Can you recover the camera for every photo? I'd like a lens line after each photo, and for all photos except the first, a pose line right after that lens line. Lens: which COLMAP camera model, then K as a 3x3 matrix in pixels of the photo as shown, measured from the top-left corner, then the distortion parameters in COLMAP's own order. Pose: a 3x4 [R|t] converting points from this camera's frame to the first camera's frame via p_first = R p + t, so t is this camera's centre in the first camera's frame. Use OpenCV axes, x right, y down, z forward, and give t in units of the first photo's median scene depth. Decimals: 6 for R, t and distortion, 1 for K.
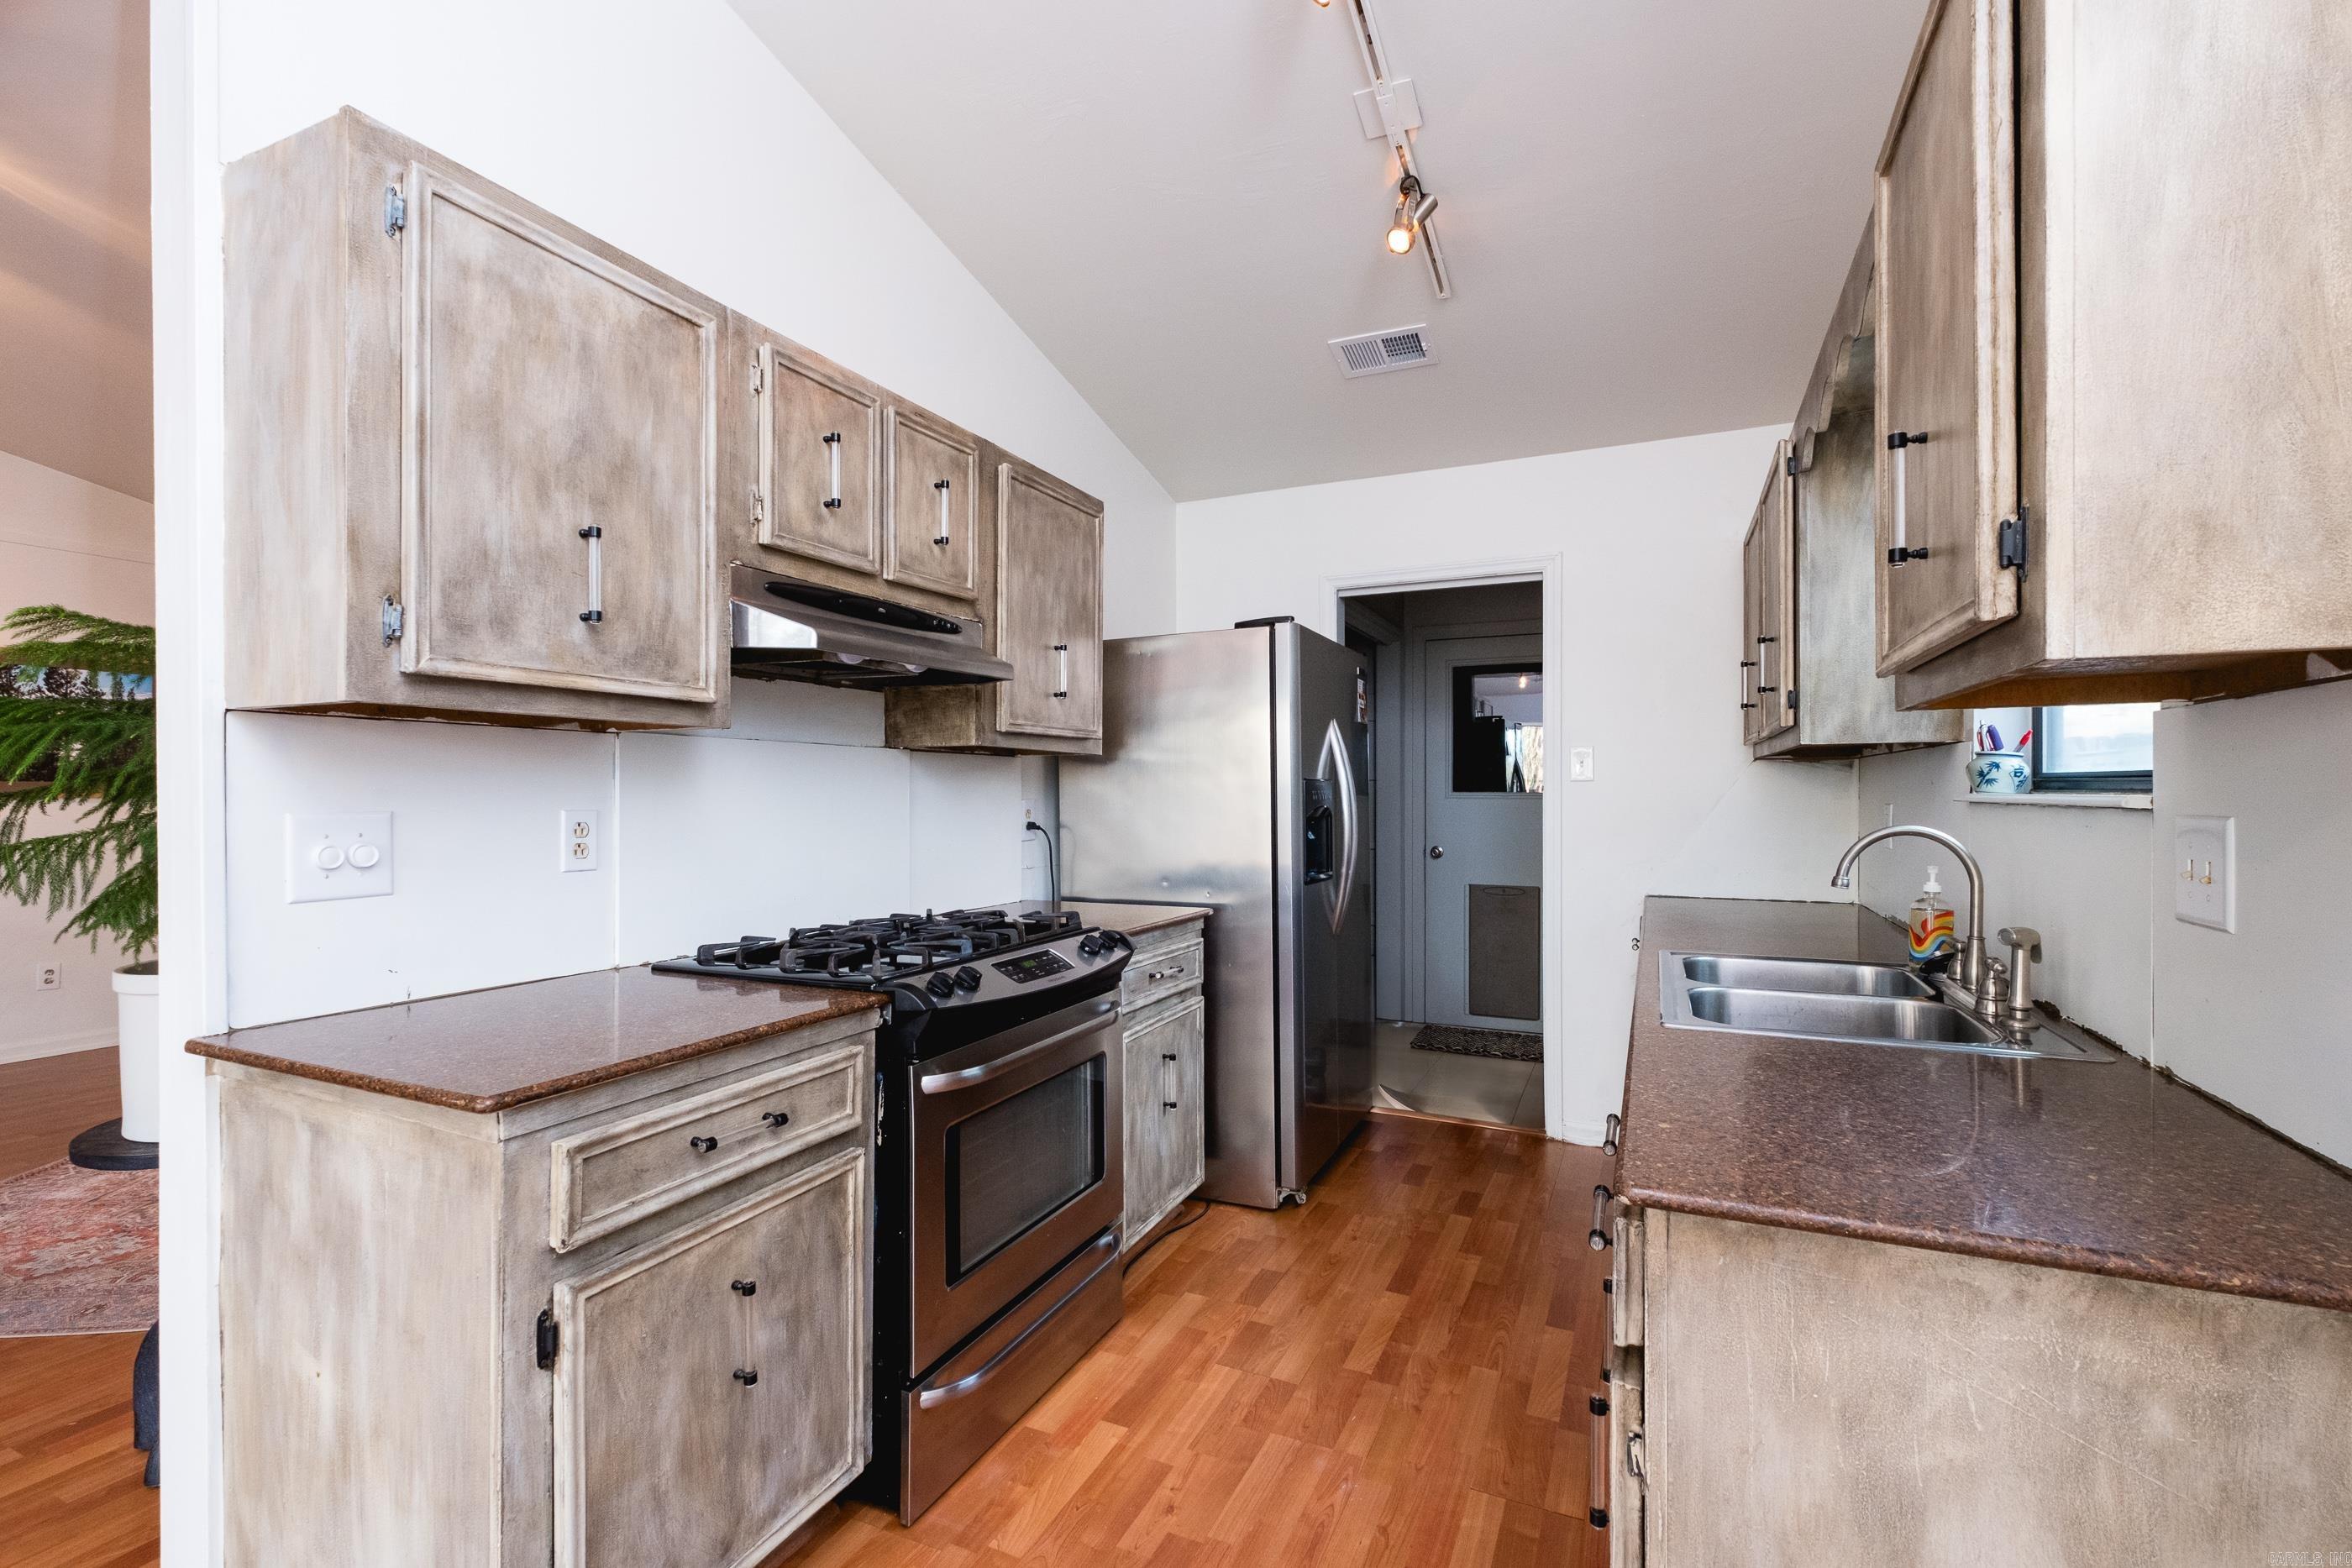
lens RADIAL K [[1040.9, 0, 1202.3], [0, 1040.9, 794.8], [0, 0, 1]] dist [0.002456, -0.000222]
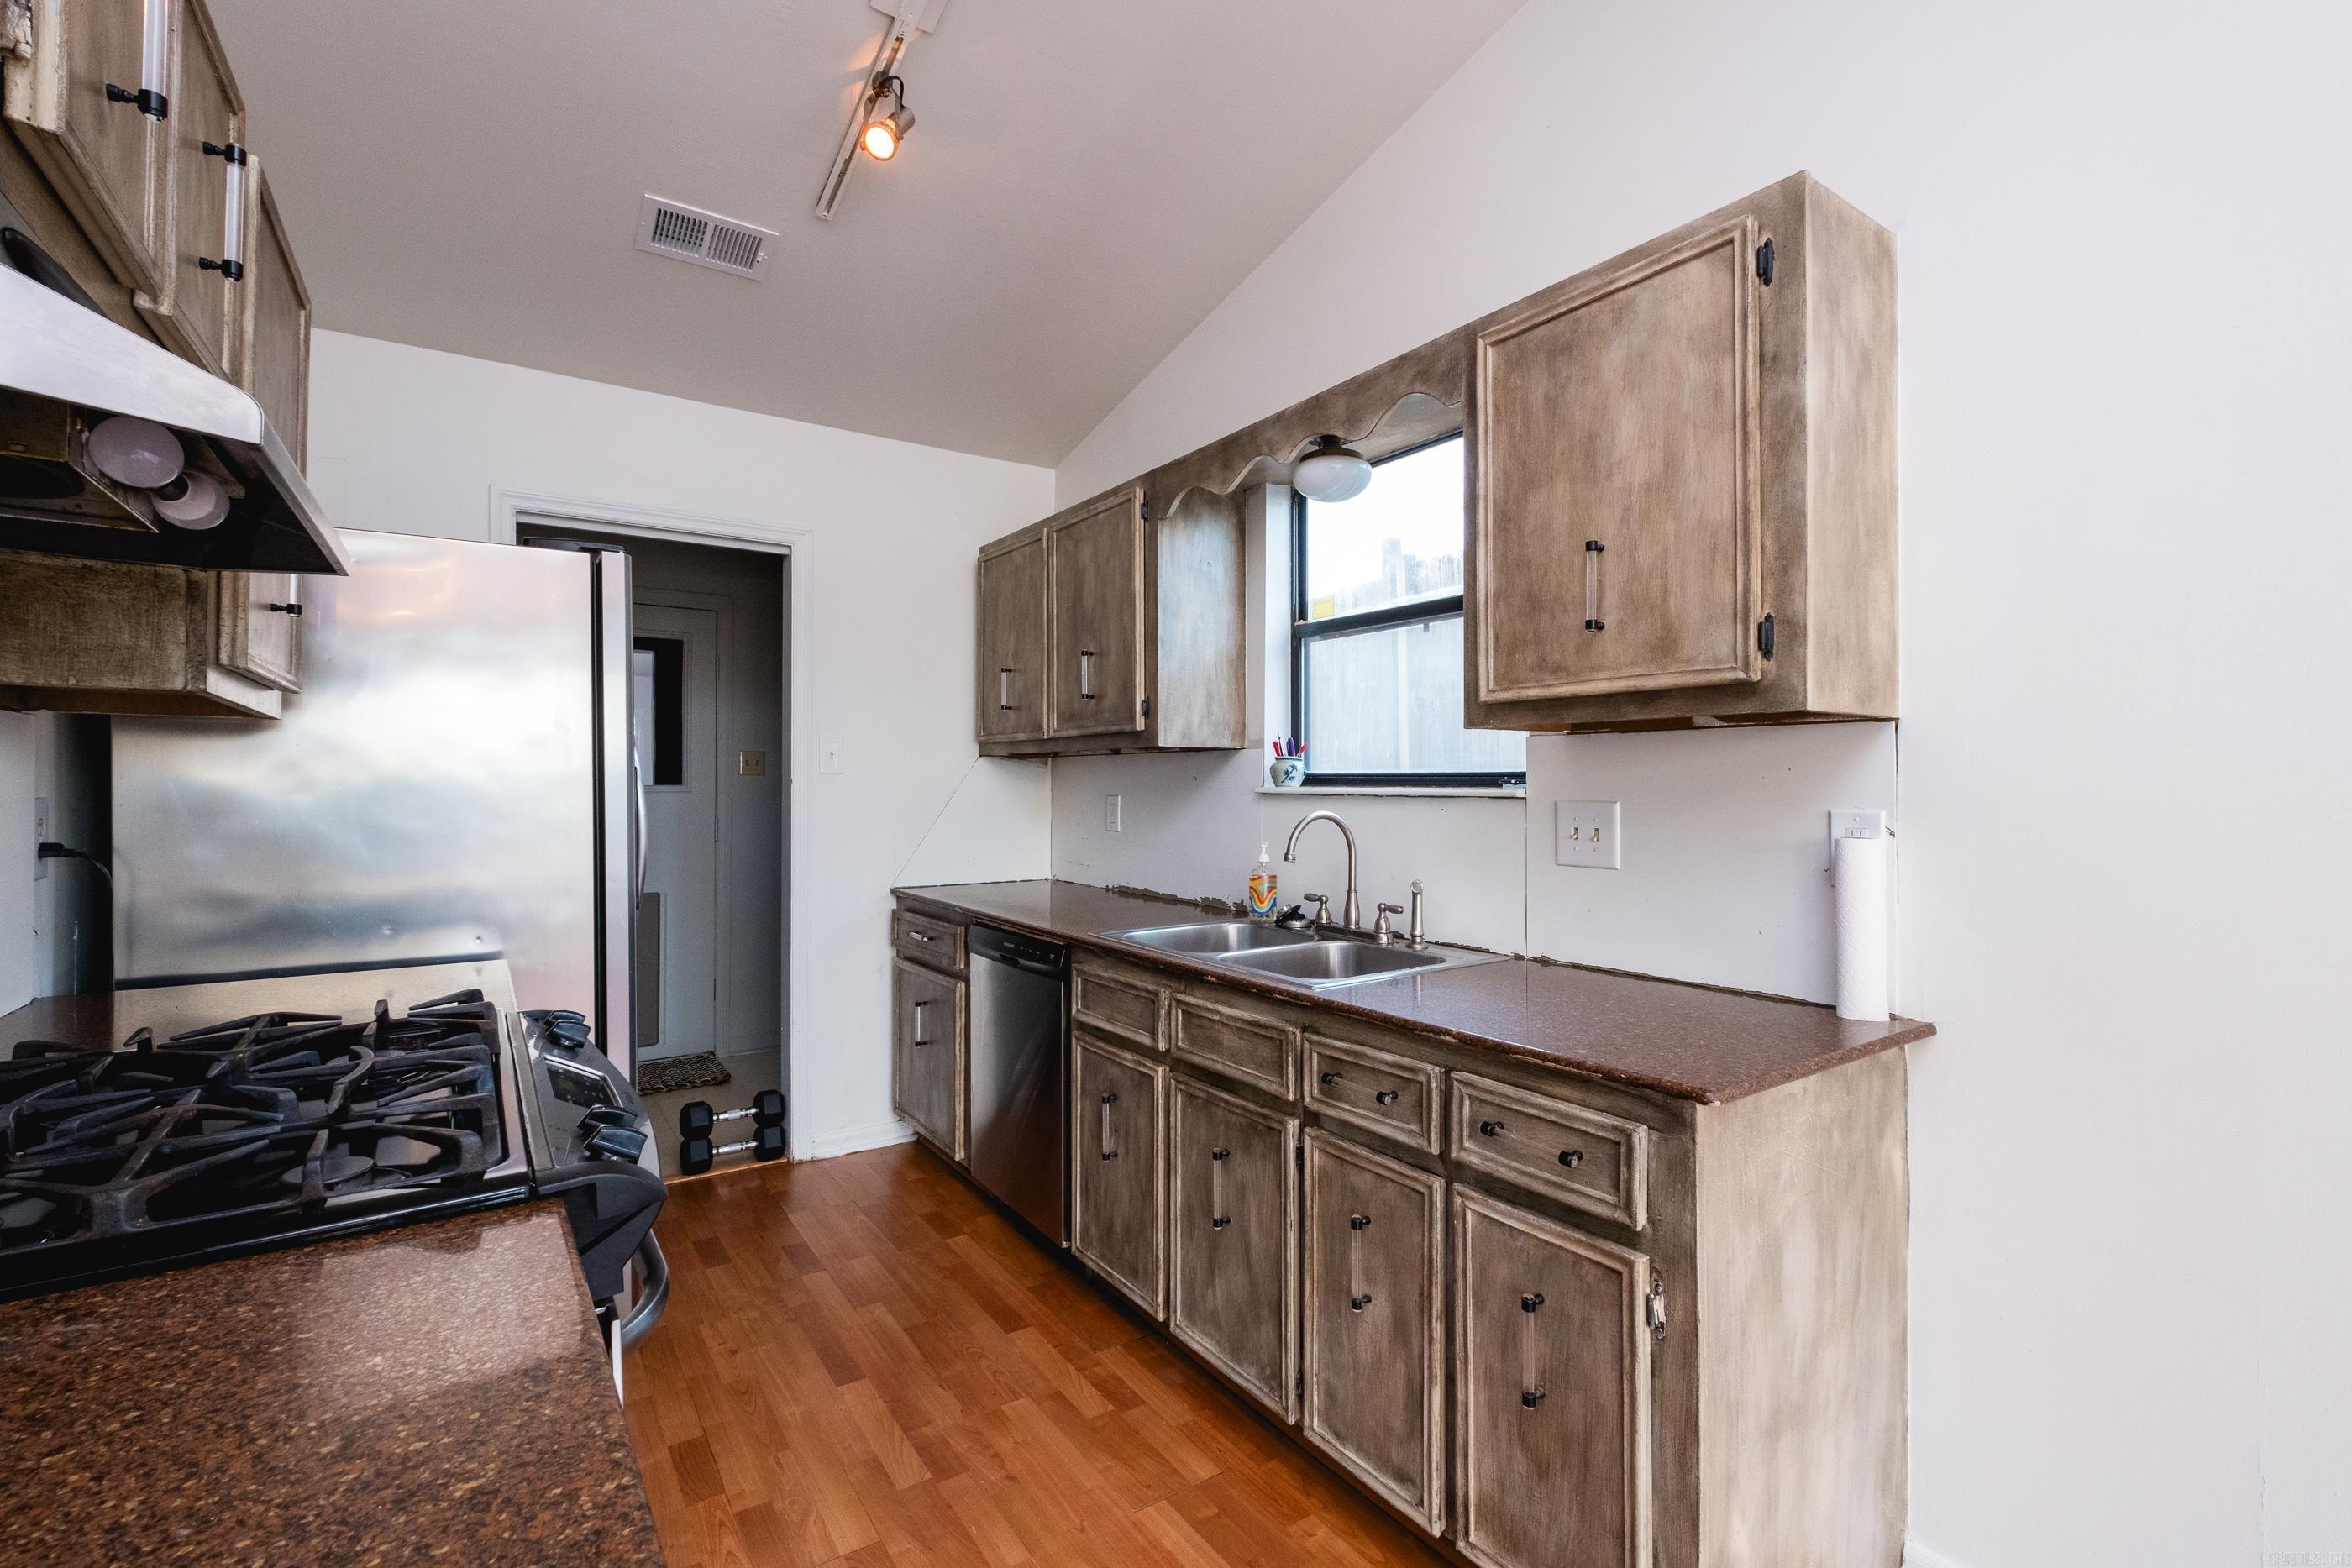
lens RADIAL K [[1022.0, 0, 1203.0], [0, 1022.0, 776.1], [0, 0, 1]] dist [0.003598, -0.000443]
pose [[0.520683, 0.009188, 0.853701, -0.401452], [0.000180, 0.999941, -0.010872, -0.001081], [-0.853750, 0.005814, 0.520651, 0.349379]]
